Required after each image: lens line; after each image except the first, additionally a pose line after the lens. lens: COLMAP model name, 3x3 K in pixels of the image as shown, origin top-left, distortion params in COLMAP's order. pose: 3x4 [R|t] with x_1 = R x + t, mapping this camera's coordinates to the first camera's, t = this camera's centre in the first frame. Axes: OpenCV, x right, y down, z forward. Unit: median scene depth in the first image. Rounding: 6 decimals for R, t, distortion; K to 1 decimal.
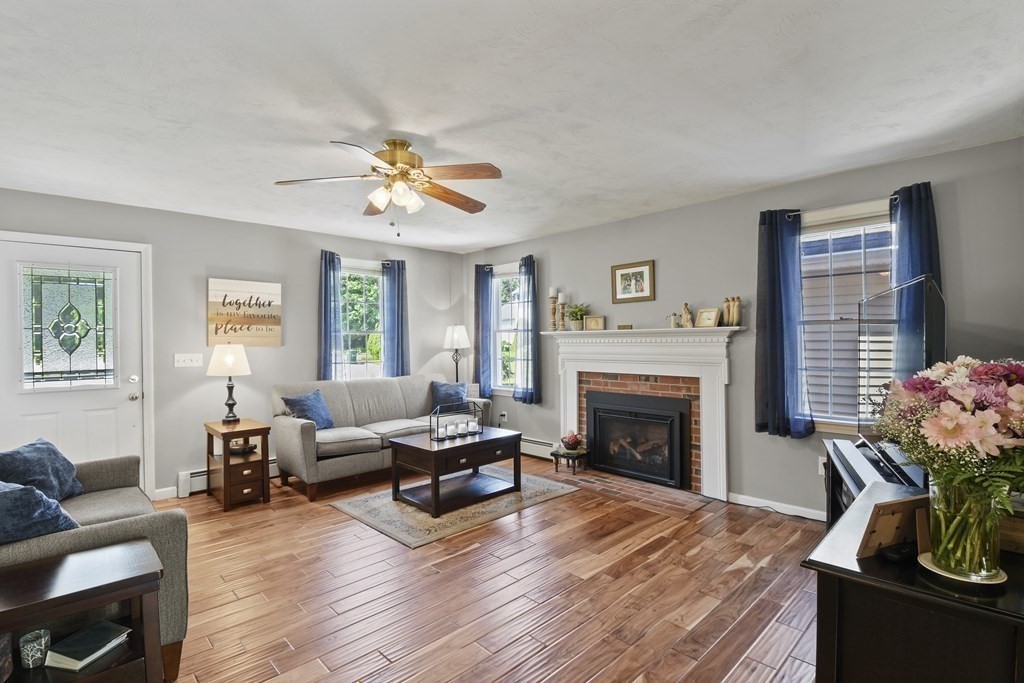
lens RADIAL K [[467.2, 0, 504.6], [0, 467.2, 346.4], [0, 0, 1]] dist [0.001835, -0.007384]
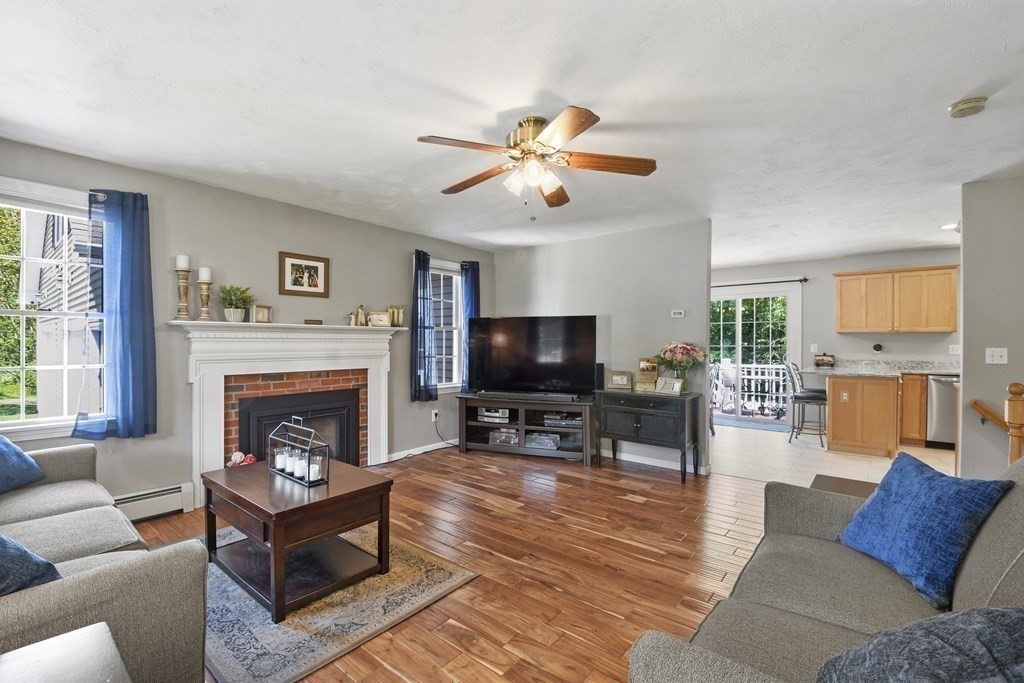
lens RADIAL K [[465.8, 0, 507.3], [0, 465.8, 340.2], [0, 0, 1]] dist [-0.014370, -0.004093]
pose [[-0.128498, 0.005343, 0.991695, -0.738514], [0.001615, 0.999985, -0.005179, 0.001056], [-0.991708, 0.000936, -0.128505, 0.732269]]
